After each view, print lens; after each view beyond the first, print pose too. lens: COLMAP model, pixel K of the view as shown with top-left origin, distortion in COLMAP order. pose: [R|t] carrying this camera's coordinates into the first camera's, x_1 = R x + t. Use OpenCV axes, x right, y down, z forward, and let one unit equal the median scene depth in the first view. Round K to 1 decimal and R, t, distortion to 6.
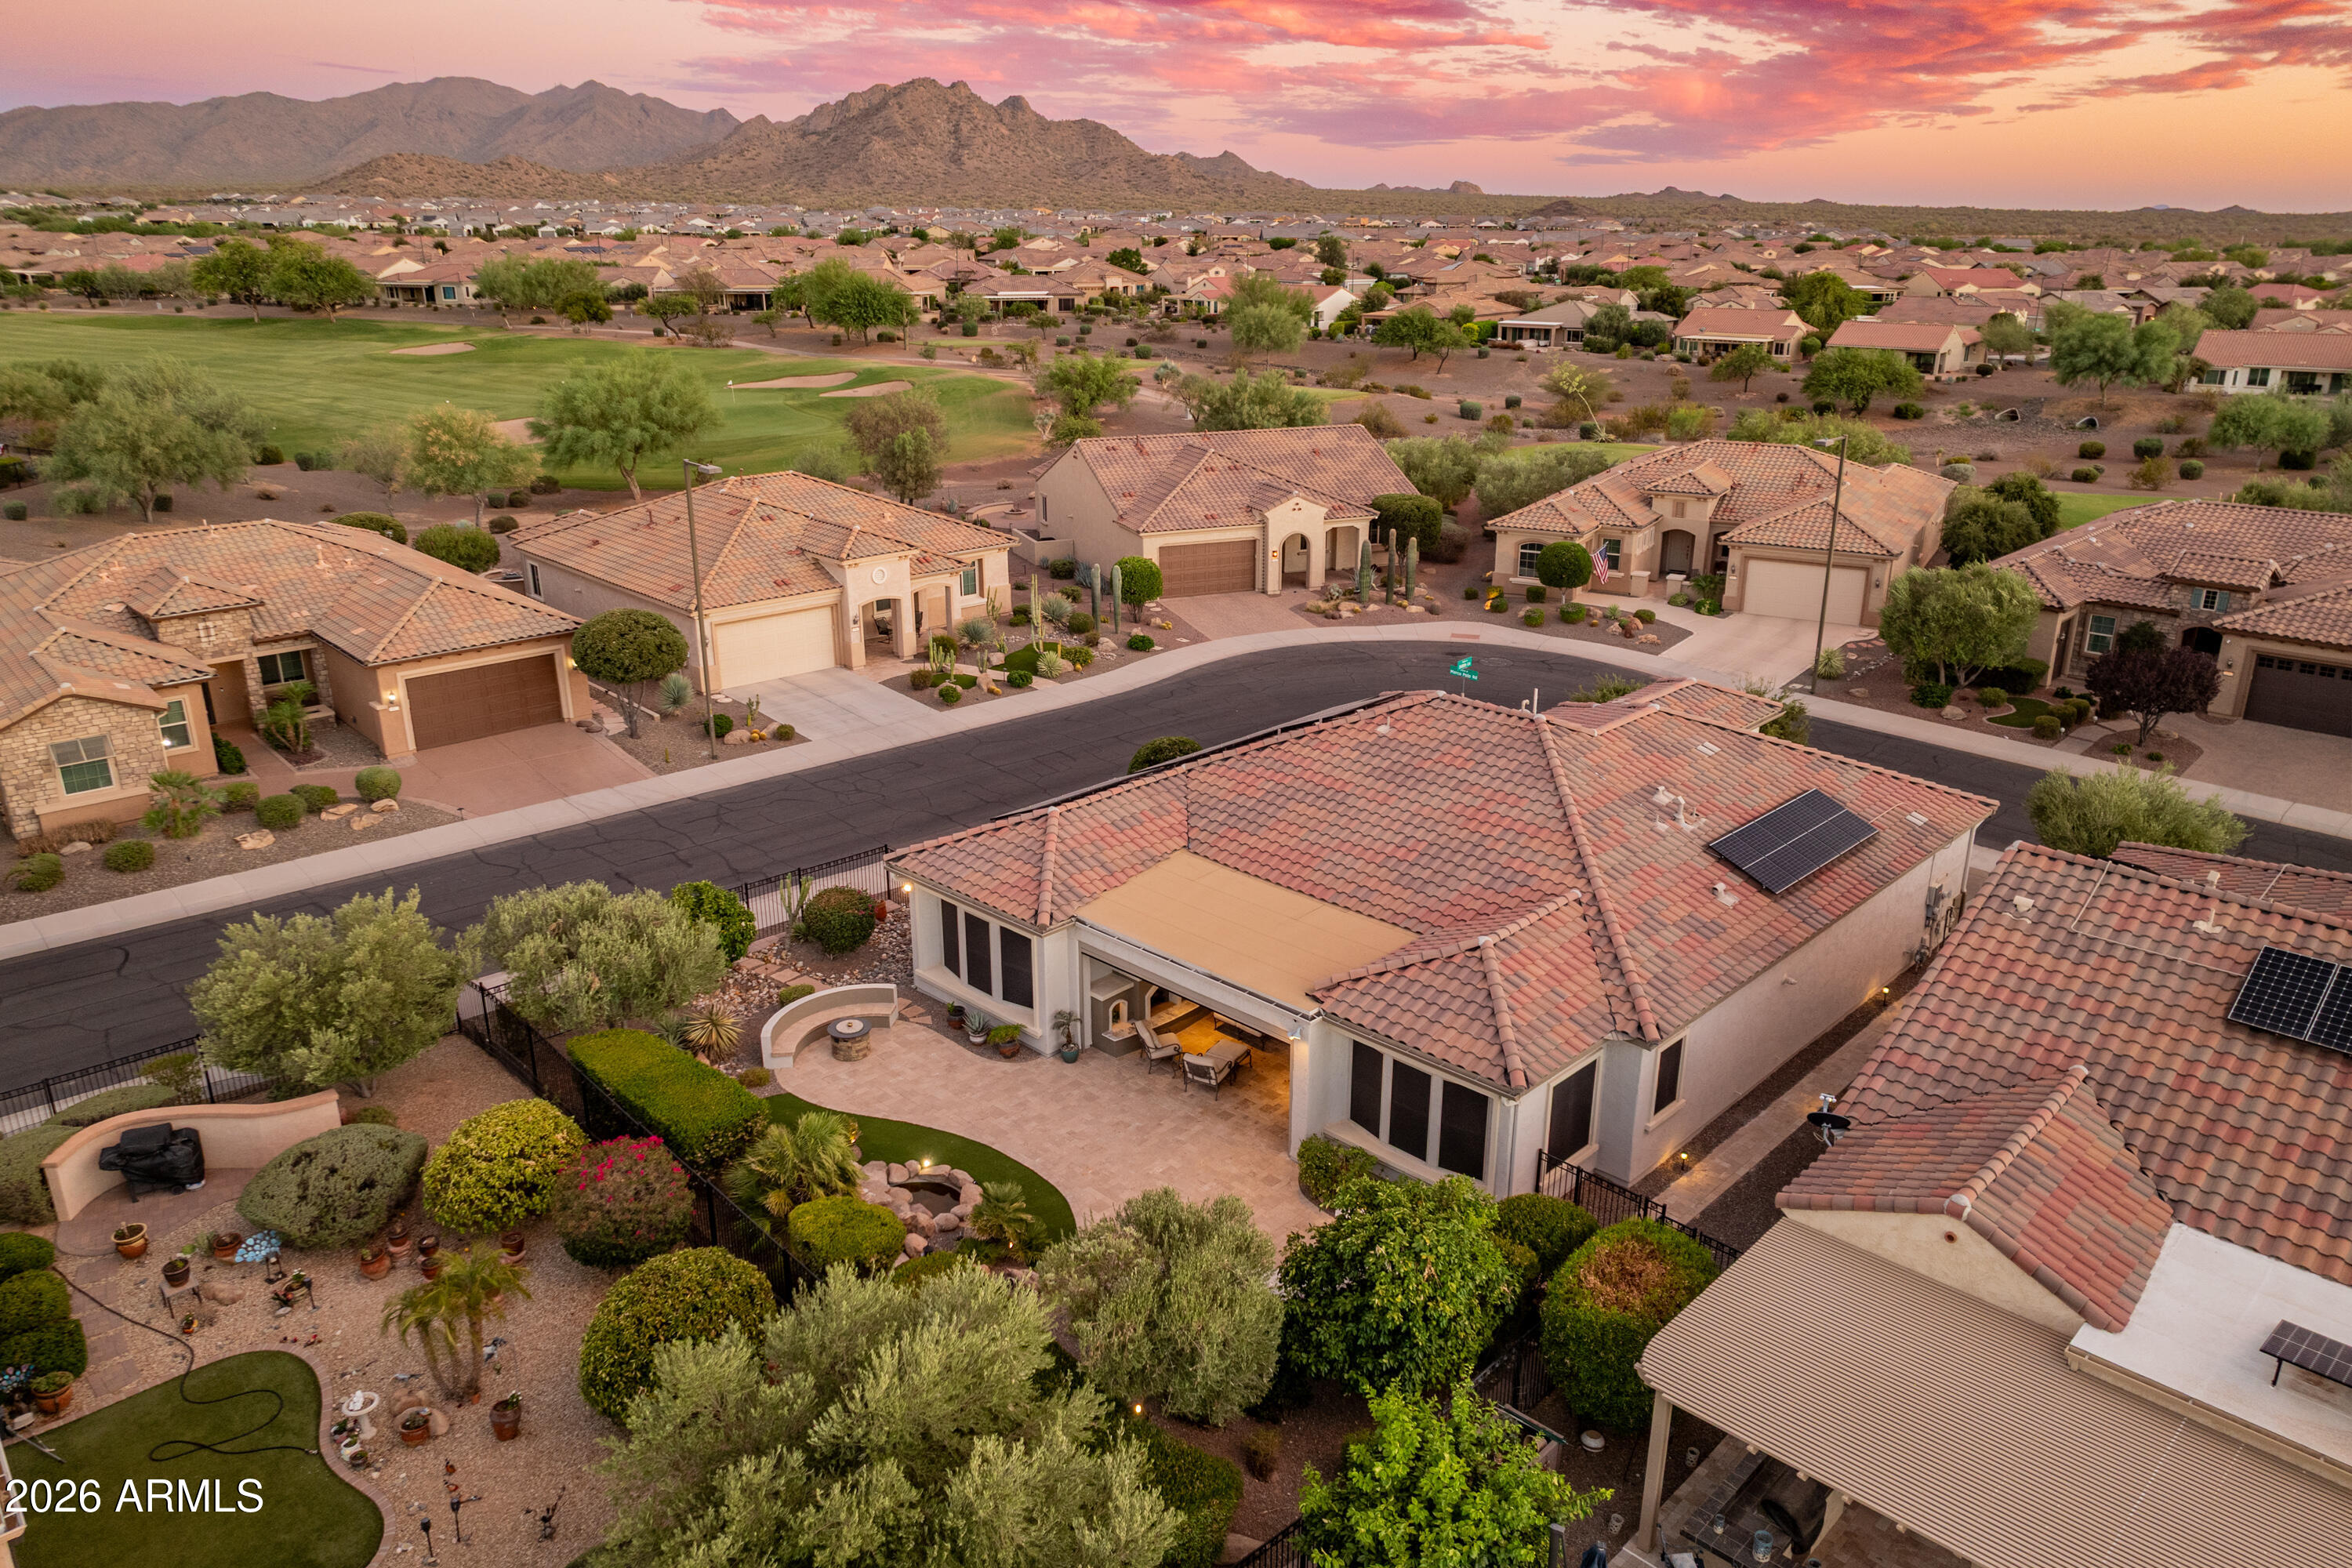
lens RADIAL K [[1624.5, 0, 1176.0], [0, 1624.5, 784.0], [0, 0, 1]] dist [-0.009707, 0.001590]
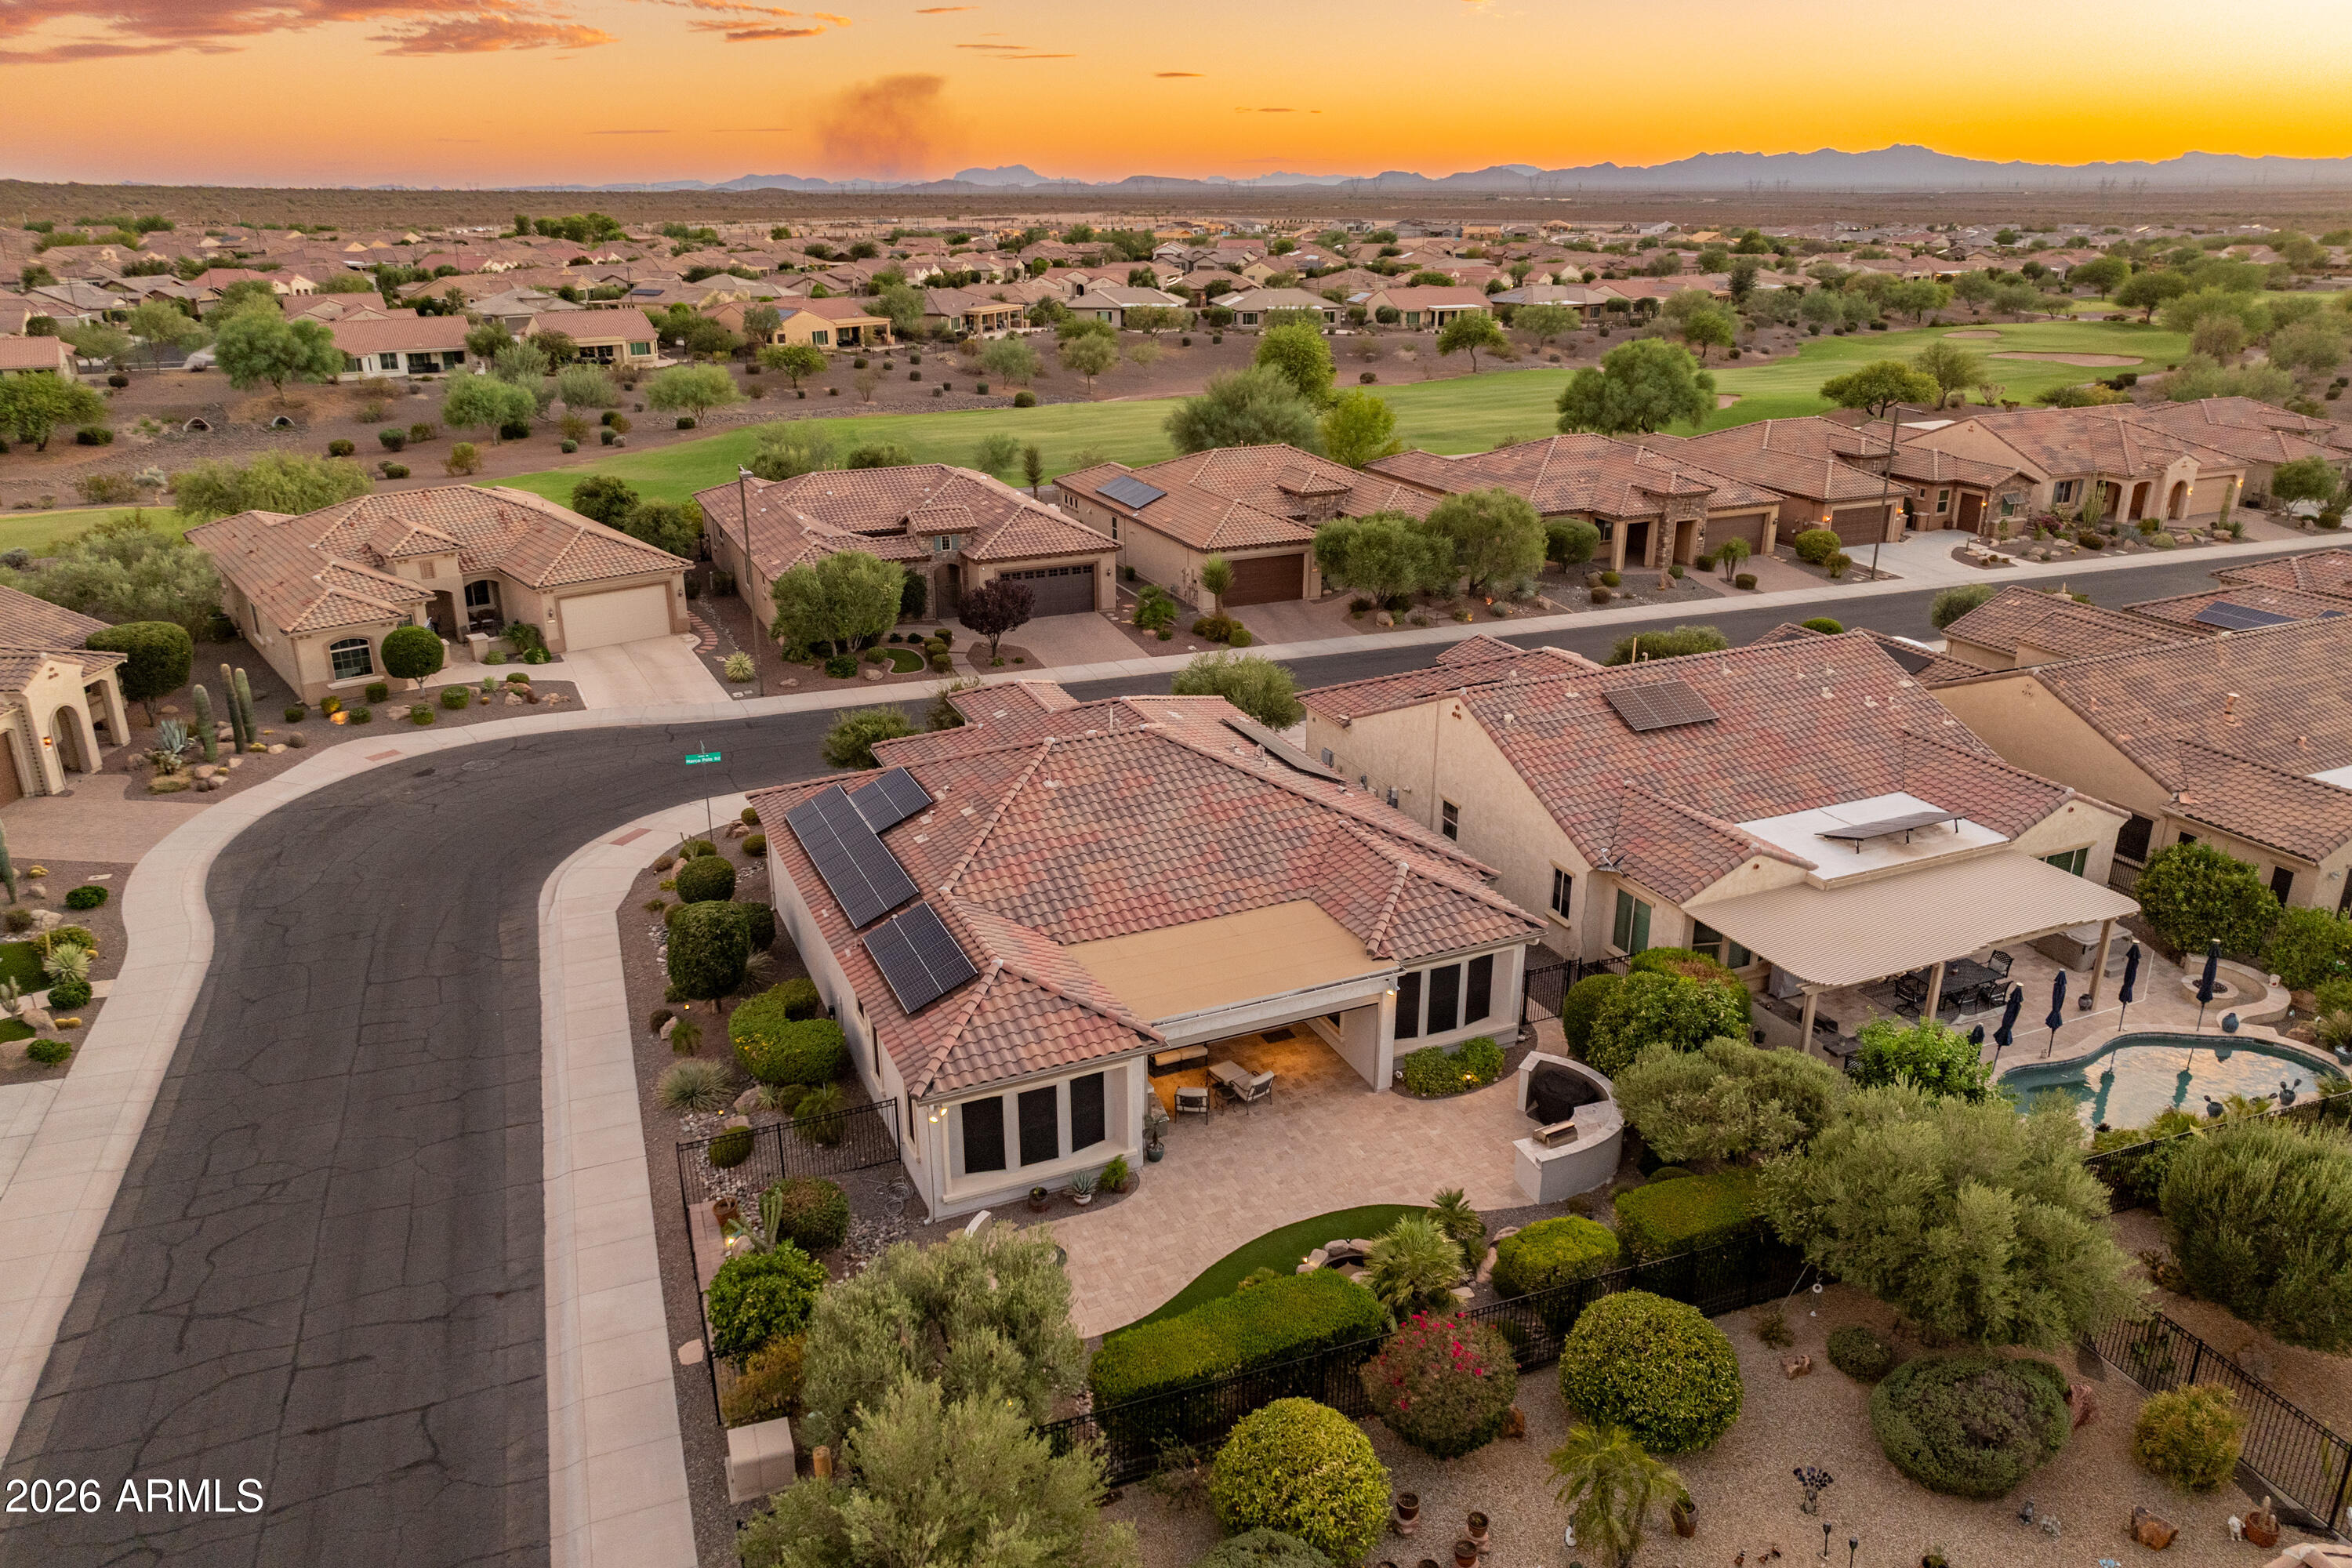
lens RADIAL K [[1624.5, 0, 1176.0], [0, 1624.5, 784.0], [0, 0, 1]] dist [-0.009707, 0.001590]
pose [[0.361136, -0.323301, 0.874676, -0.692957], [0.307198, 0.926865, 0.215755, -0.211357], [-0.880460, 0.190782, 0.434041, 0.384671]]
